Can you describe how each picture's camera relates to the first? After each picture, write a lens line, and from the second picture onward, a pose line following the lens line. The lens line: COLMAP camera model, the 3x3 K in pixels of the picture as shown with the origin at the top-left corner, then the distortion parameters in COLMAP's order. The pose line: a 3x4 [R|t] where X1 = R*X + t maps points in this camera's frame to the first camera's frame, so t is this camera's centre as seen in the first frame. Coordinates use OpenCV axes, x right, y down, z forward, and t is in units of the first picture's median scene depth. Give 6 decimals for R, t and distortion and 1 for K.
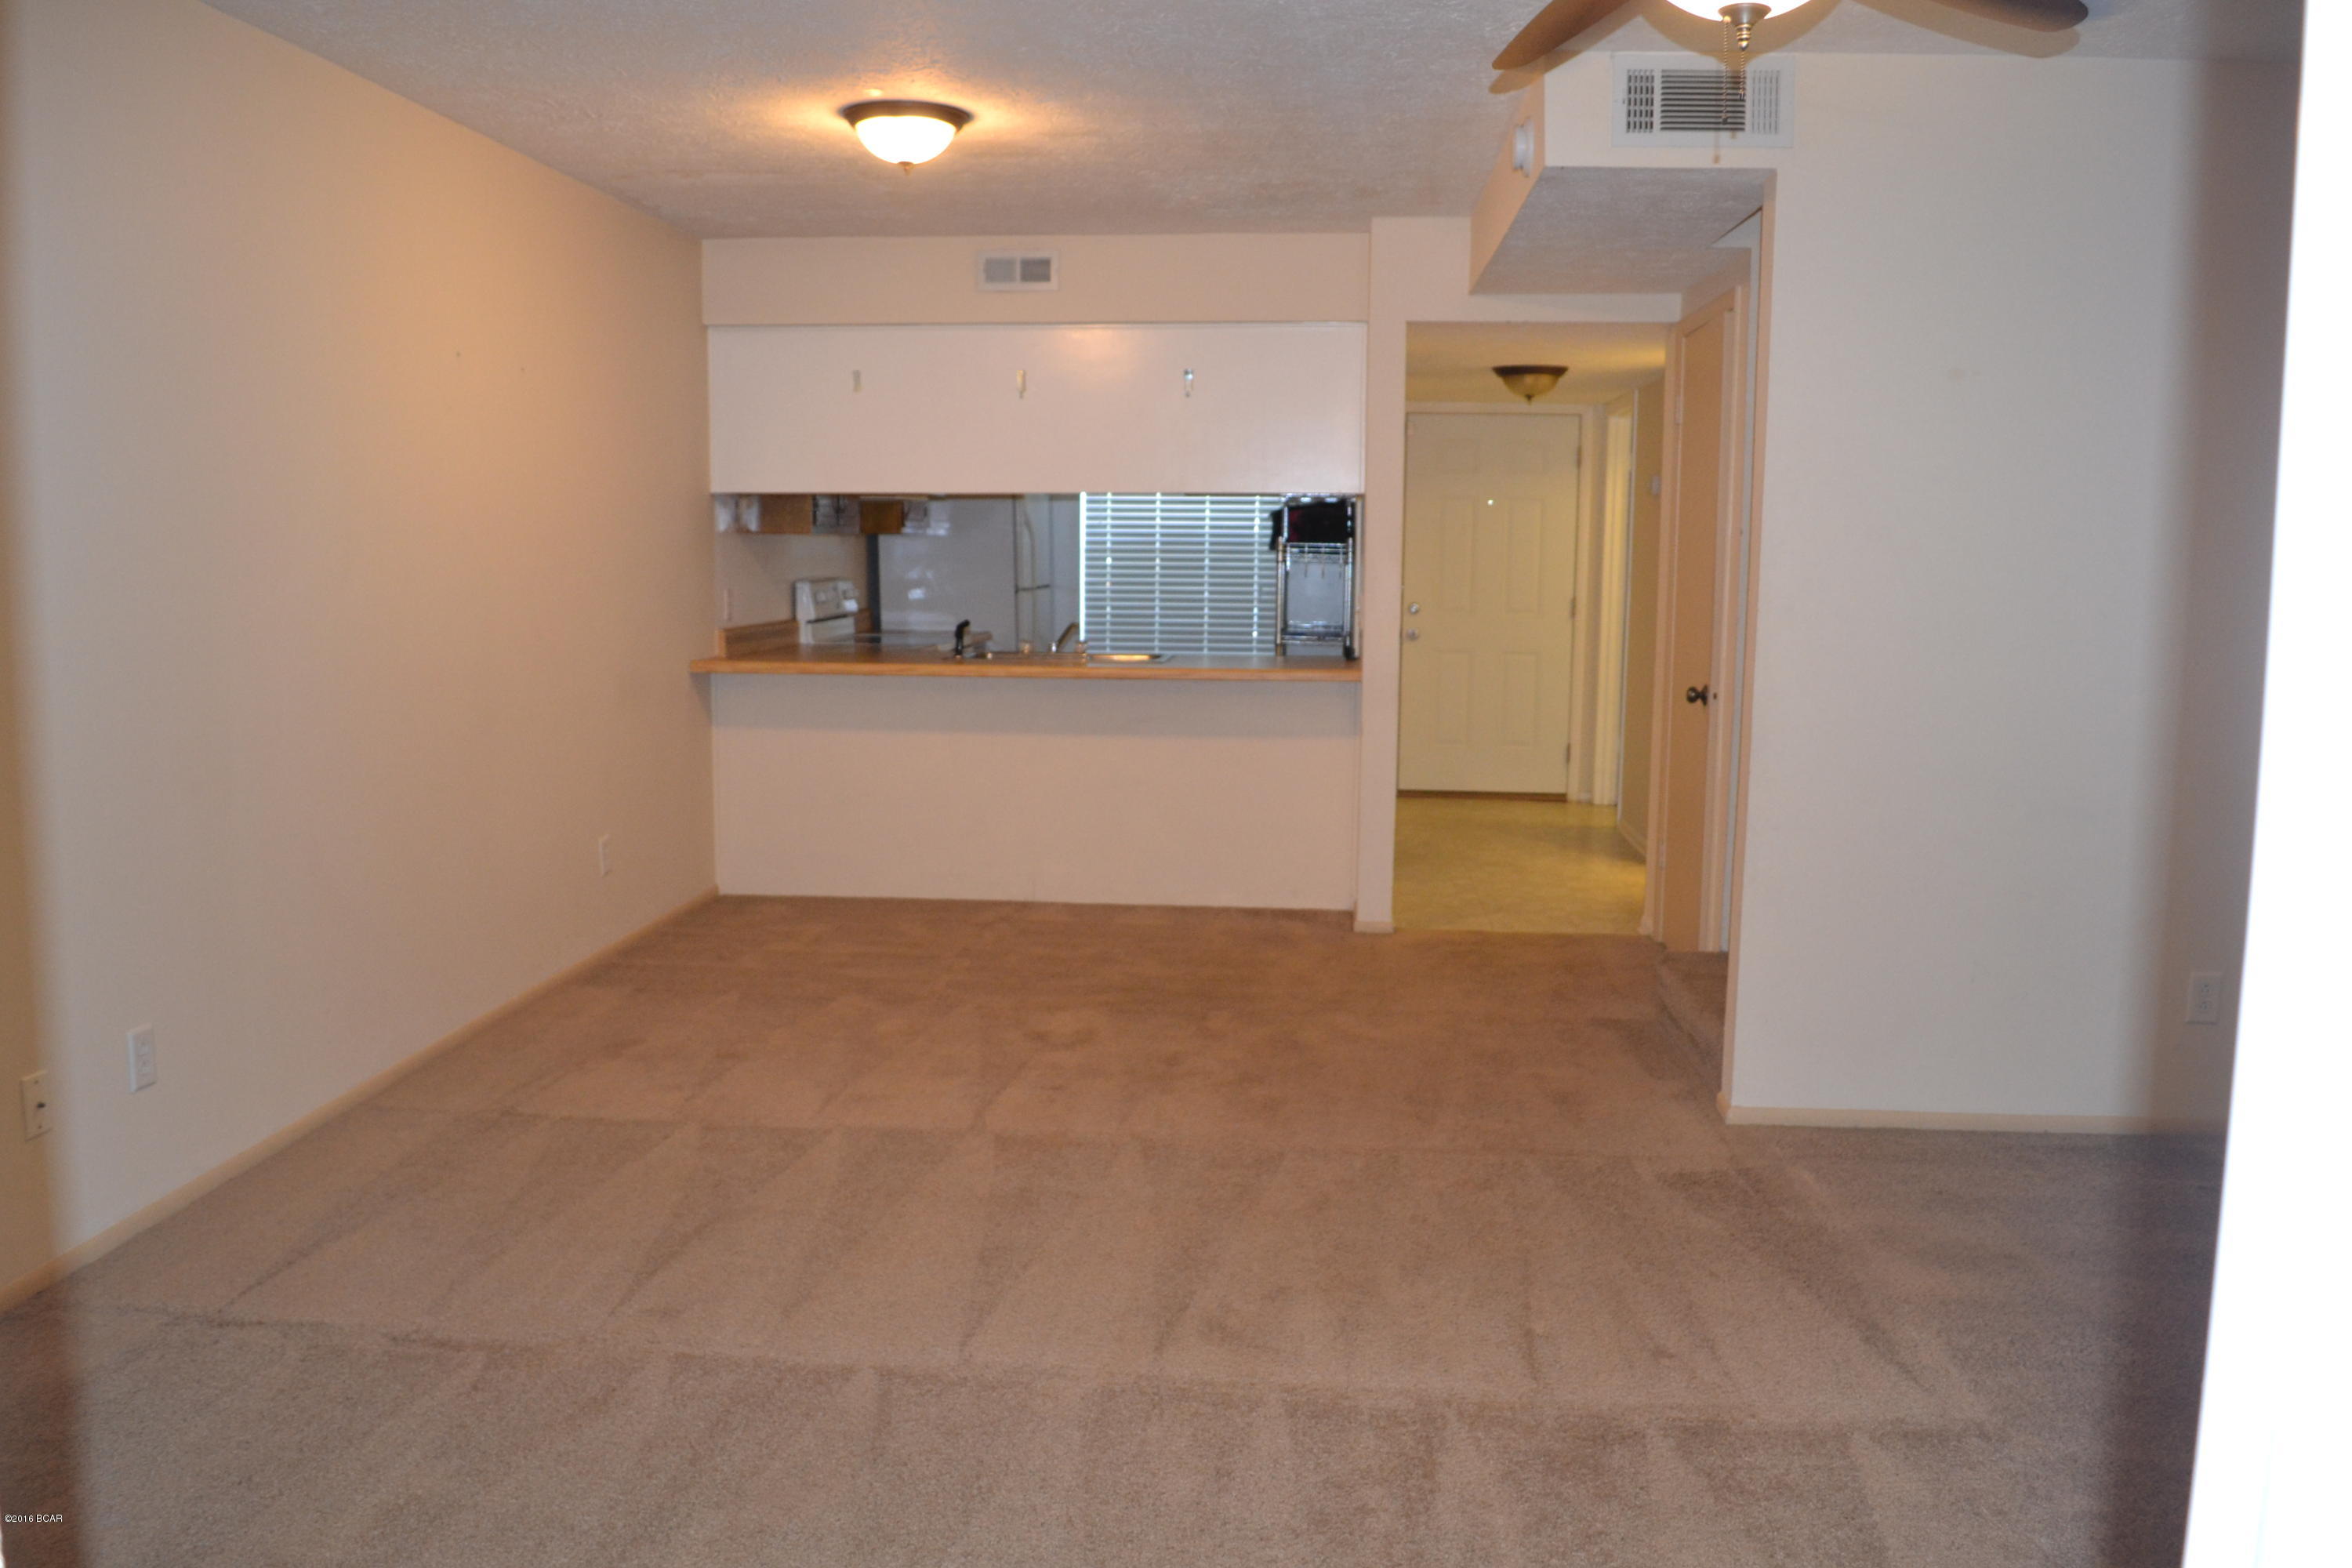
lens RADIAL K [[1888.3, 0, 1176.0], [0, 1888.3, 784.0], [0, 0, 1]] dist [-0.077930, 0.007023]
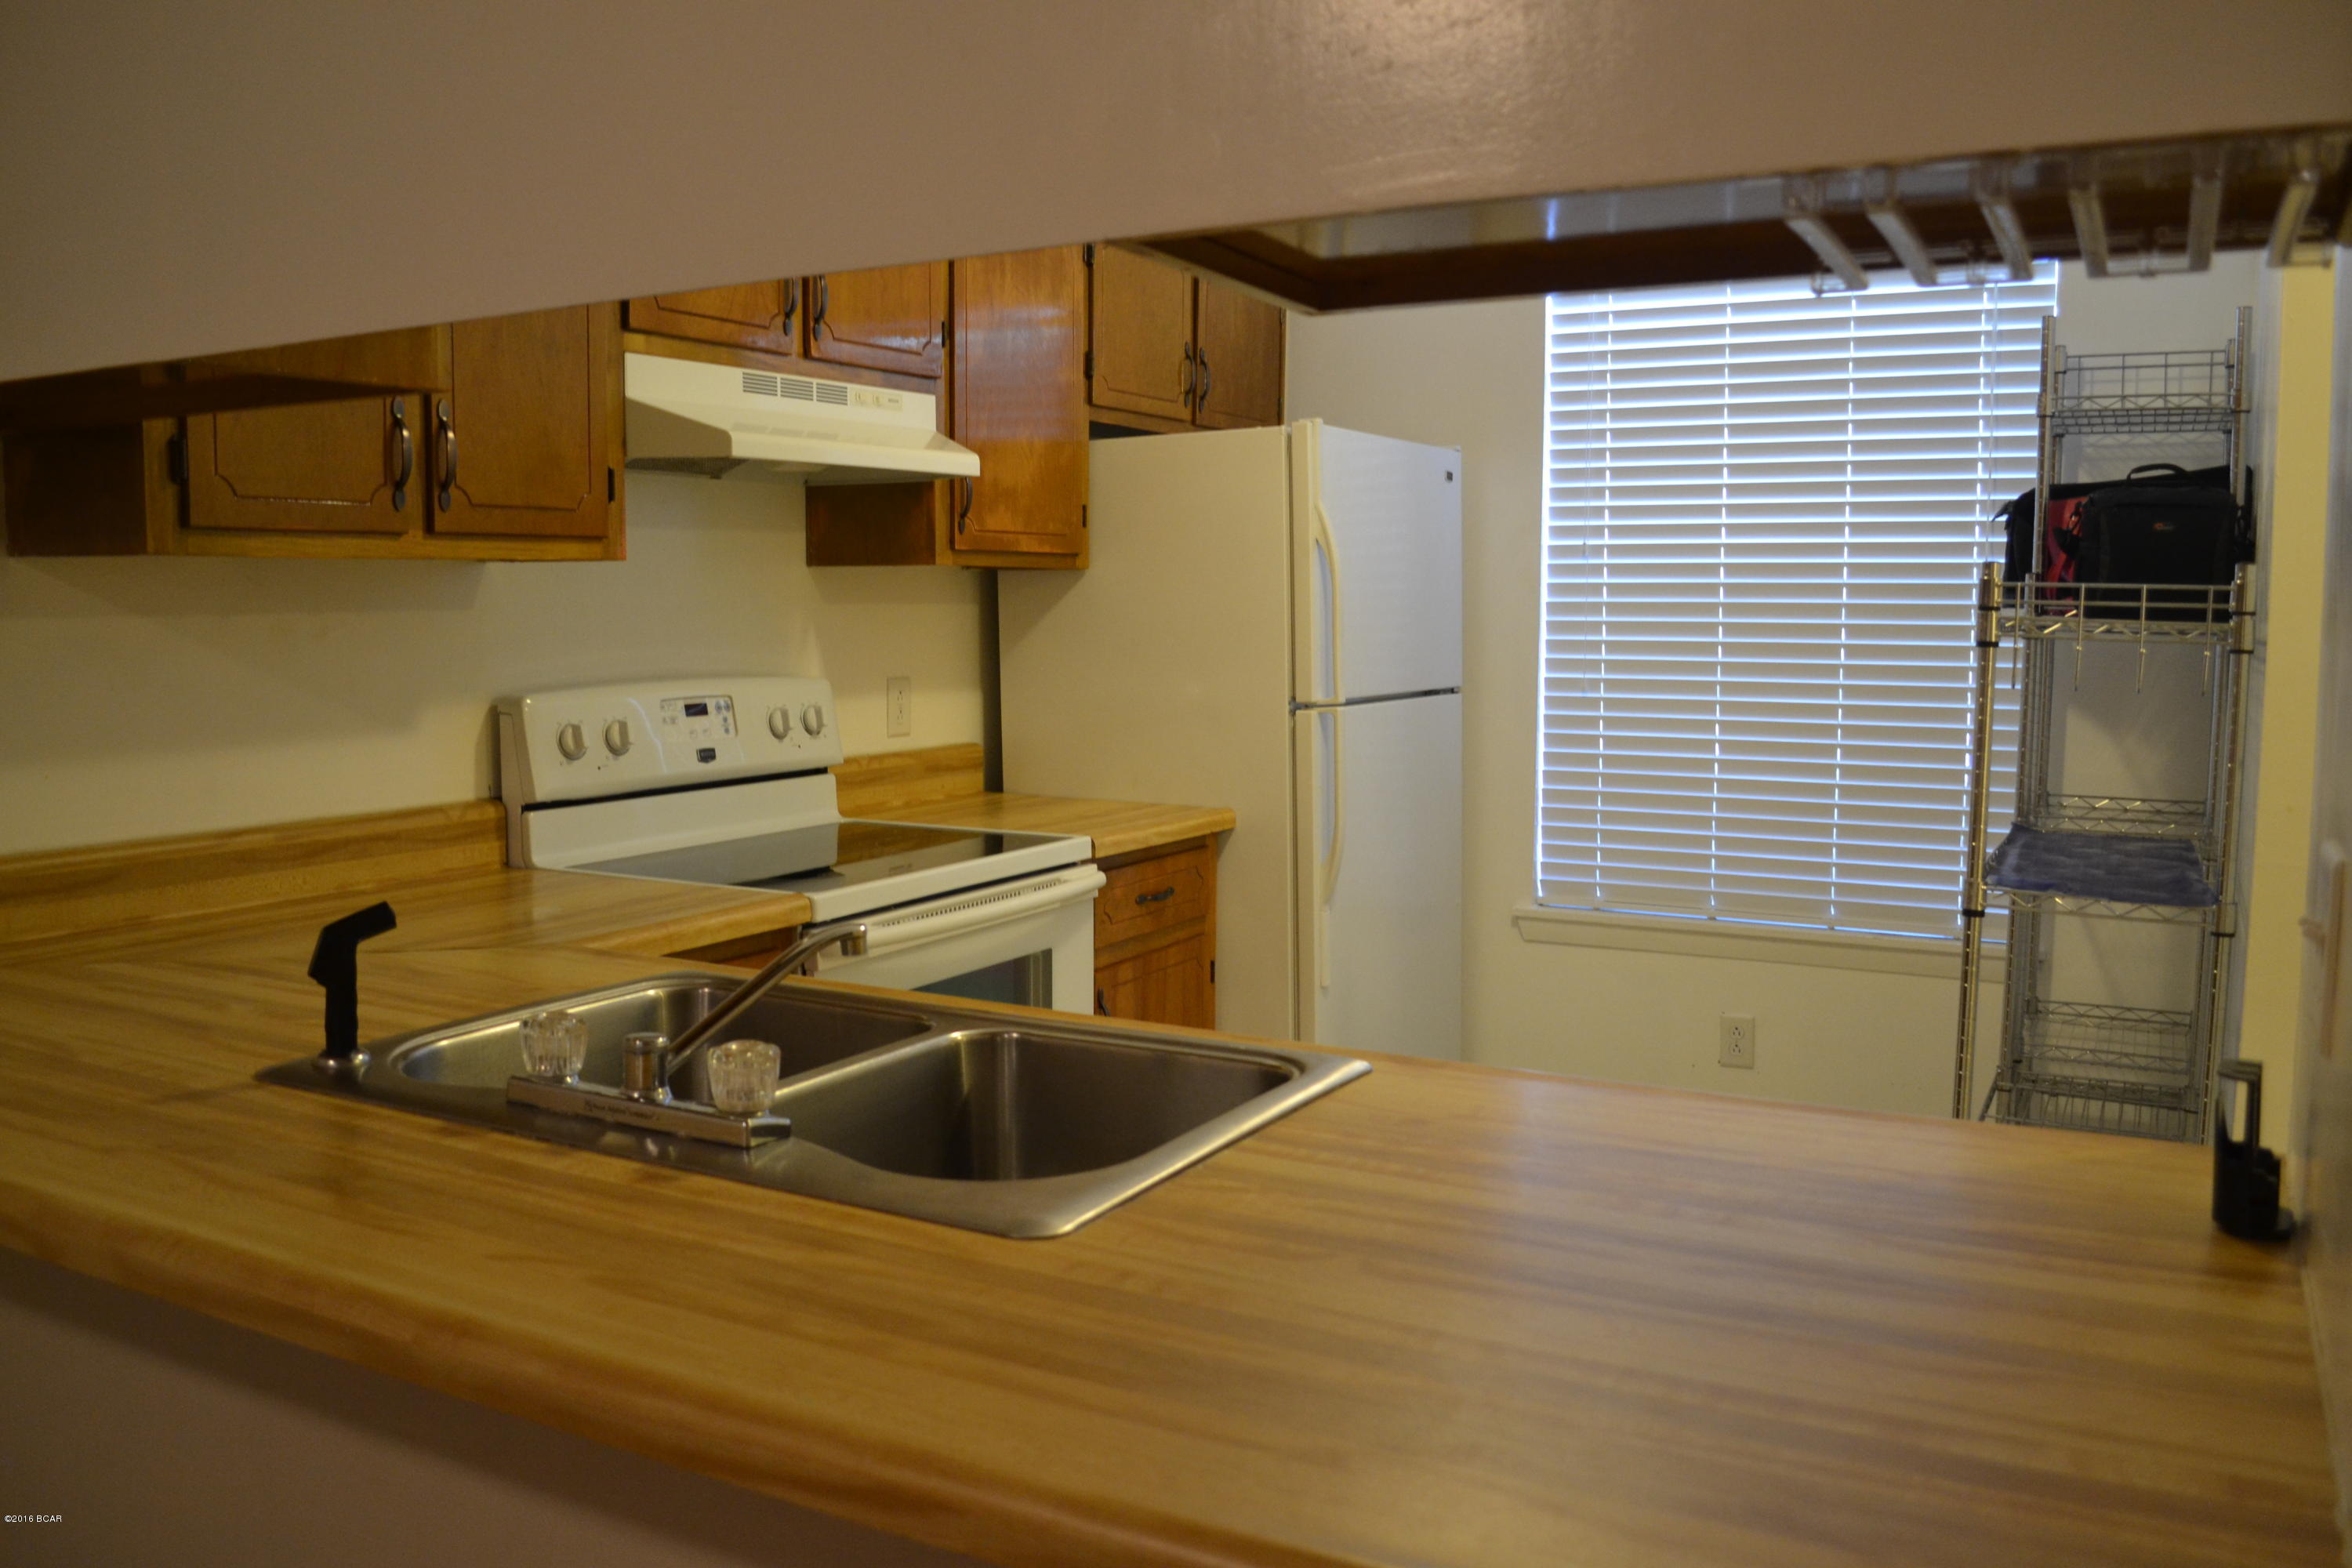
lens RADIAL K [[1888.3, 0, 1176.0], [0, 1888.3, 784.0], [0, 0, 1]] dist [-0.077930, 0.007023]
pose [[0.913420, 0.032615, -0.405710, 0.074658], [-0.045967, 0.998673, -0.023207, -0.106317], [0.404415, 0.039847, 0.913707, 0.875079]]
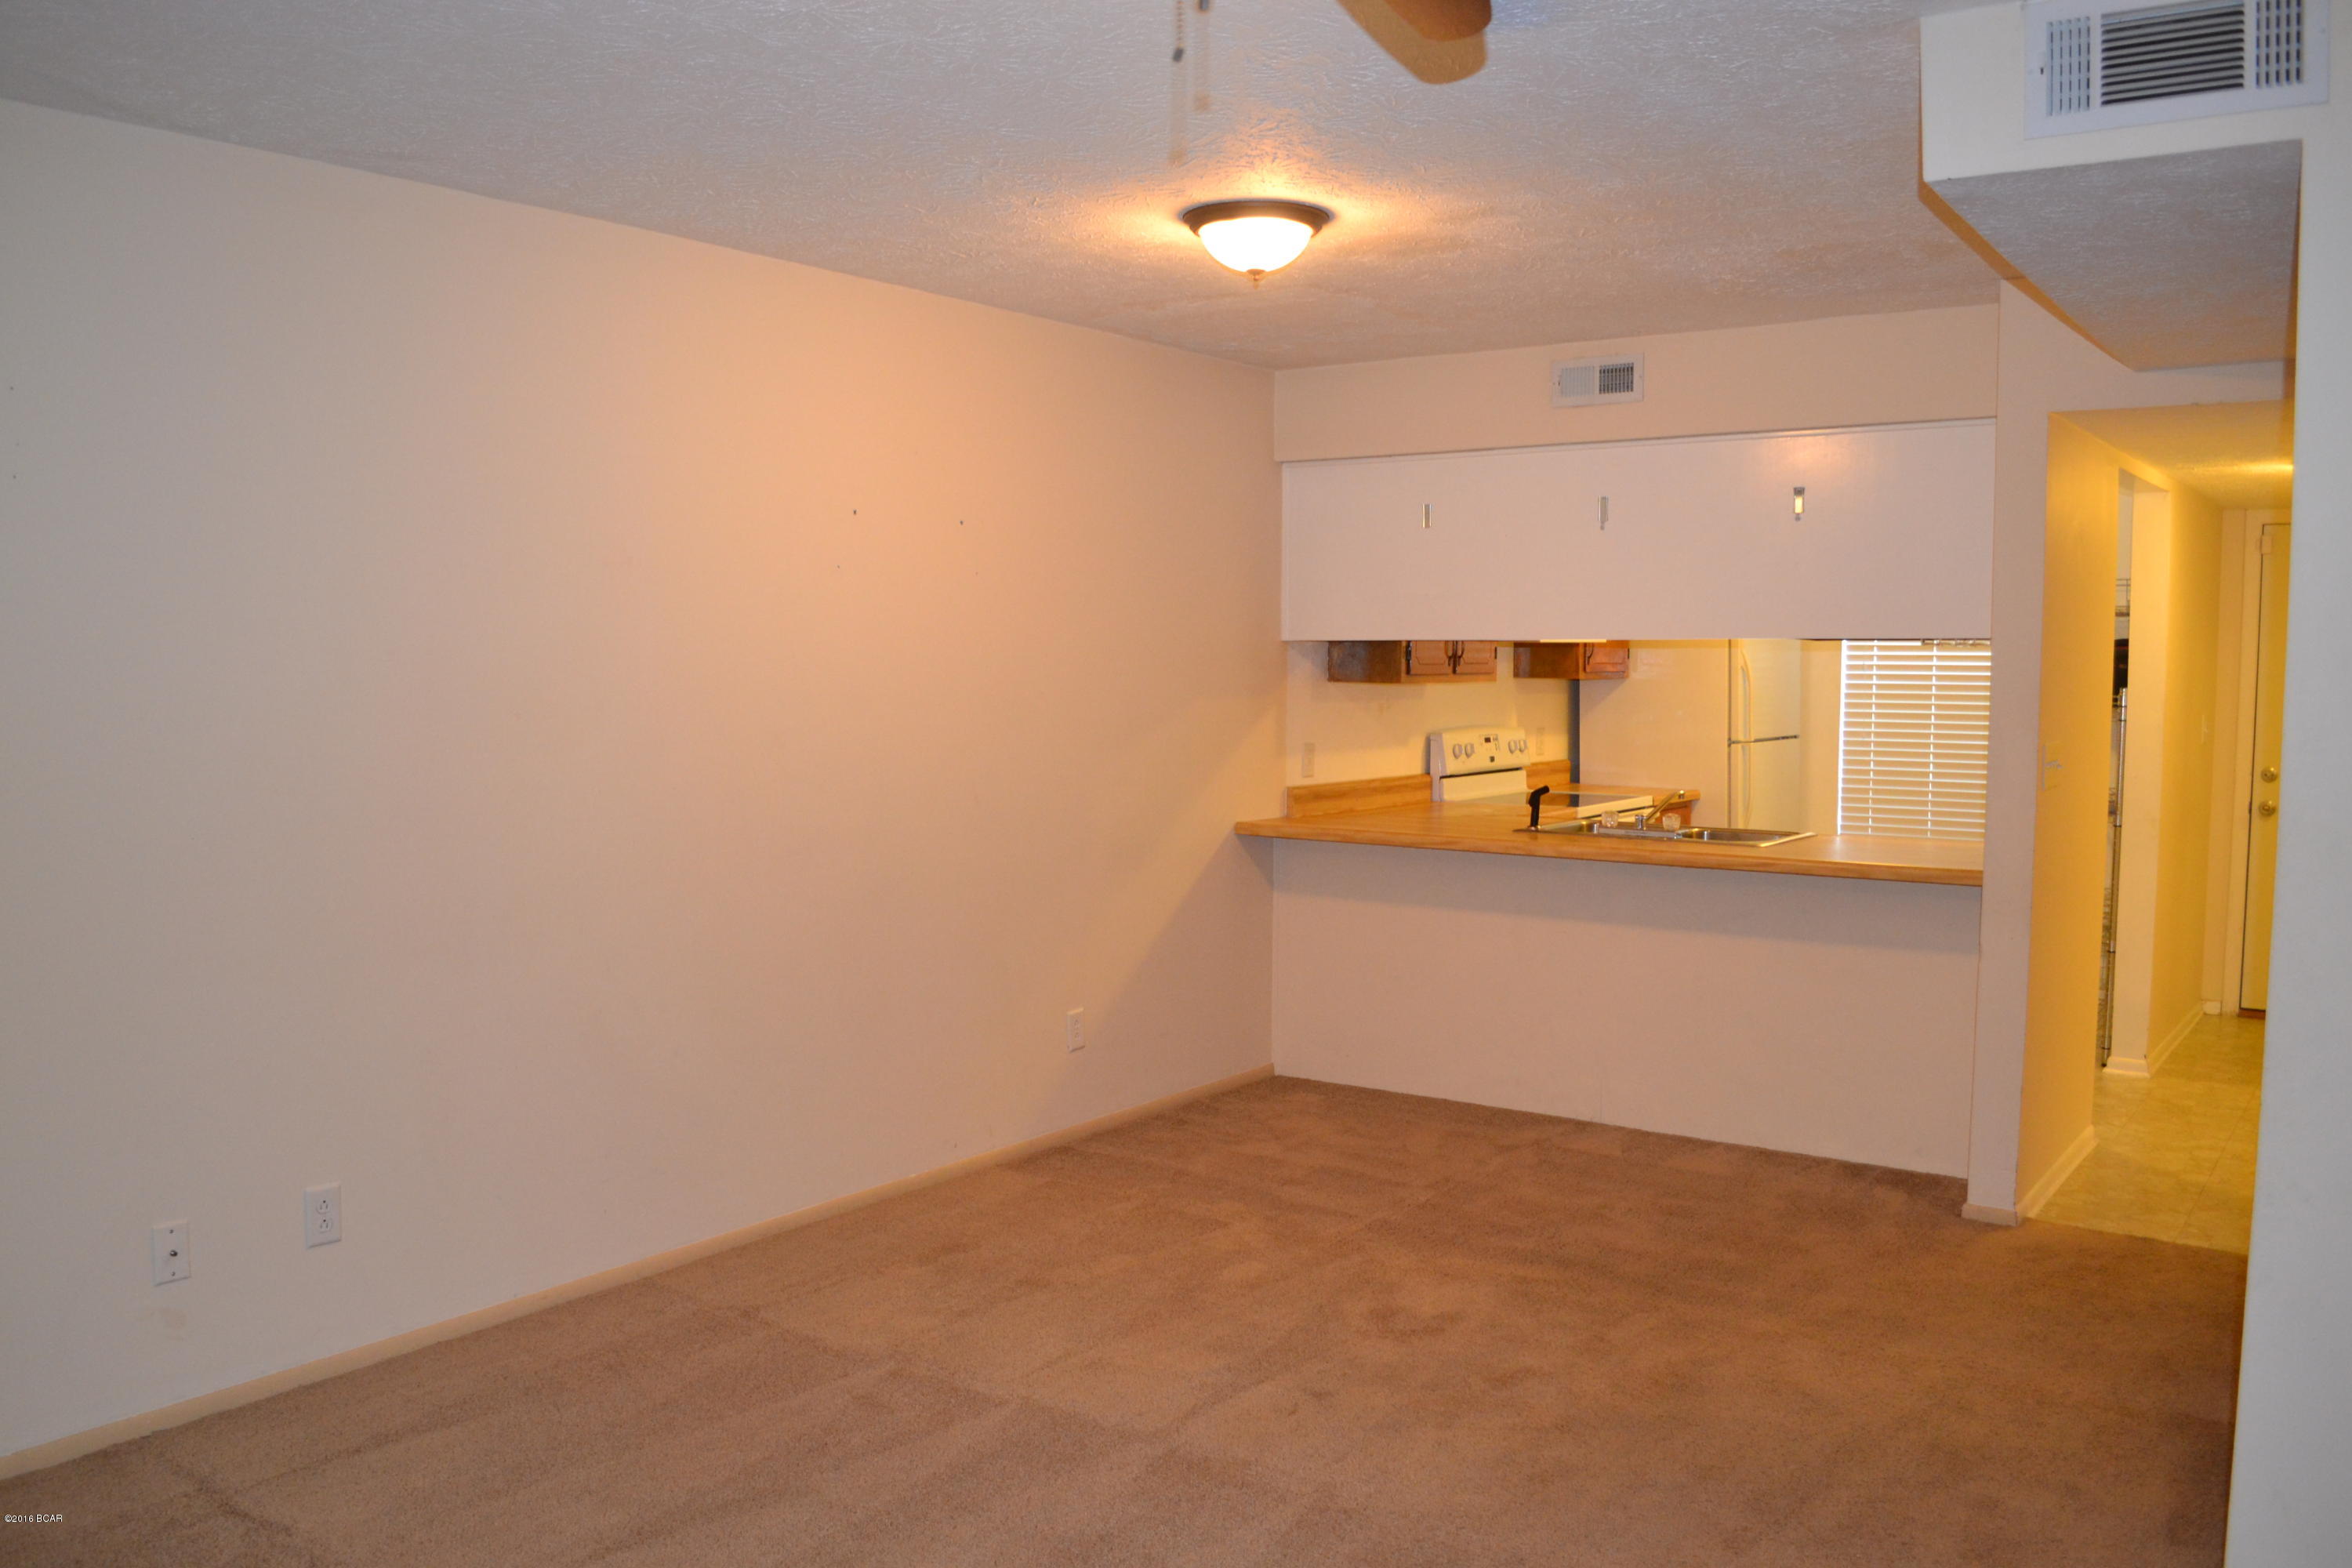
lens RADIAL K [[1888.3, 0, 1176.0], [0, 1888.3, 784.0], [0, 0, 1]] dist [-0.077930, 0.007023]
pose [[0.854396, 0.030496, -0.518727, 0.202077], [-0.063079, 0.996981, -0.045285, -0.040274], [0.515780, 0.071412, 0.853740, 0.187681]]
